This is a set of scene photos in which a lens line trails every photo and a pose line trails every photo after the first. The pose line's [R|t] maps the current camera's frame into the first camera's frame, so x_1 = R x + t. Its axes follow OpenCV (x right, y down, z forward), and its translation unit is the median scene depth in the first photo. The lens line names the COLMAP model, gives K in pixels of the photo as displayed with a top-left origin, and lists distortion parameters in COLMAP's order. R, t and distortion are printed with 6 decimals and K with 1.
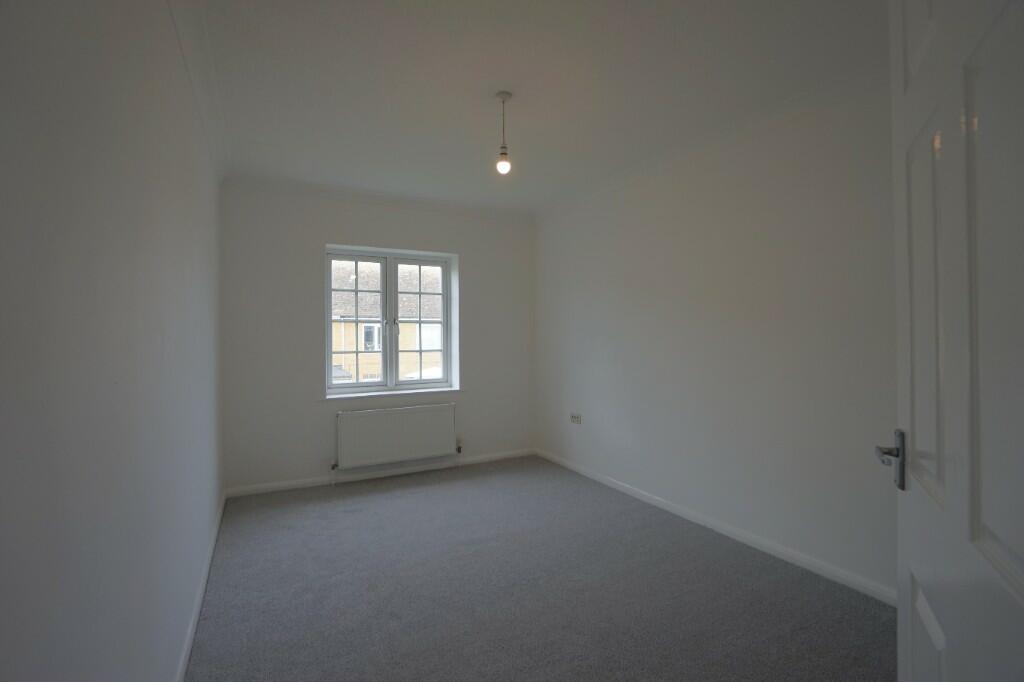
lens RADIAL K [[460.2, 0, 506.4], [0, 460.2, 332.7], [0, 0, 1]] dist [-0.022343, -0.000222]
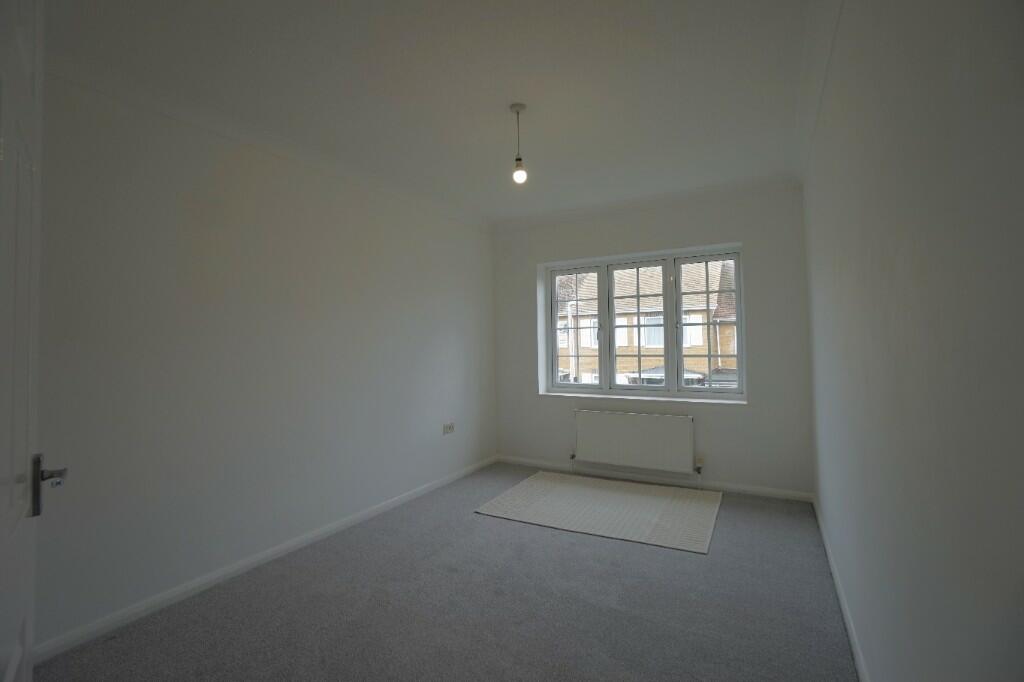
lens RADIAL K [[460.2, 0, 506.4], [0, 460.2, 332.7], [0, 0, 1]] dist [-0.022343, -0.000222]
pose [[0.551627, -0.018728, -0.833881, 0.470857], [0.014357, 0.999813, -0.012957, -0.001424], [0.833967, -0.004824, 0.551793, 0.235943]]
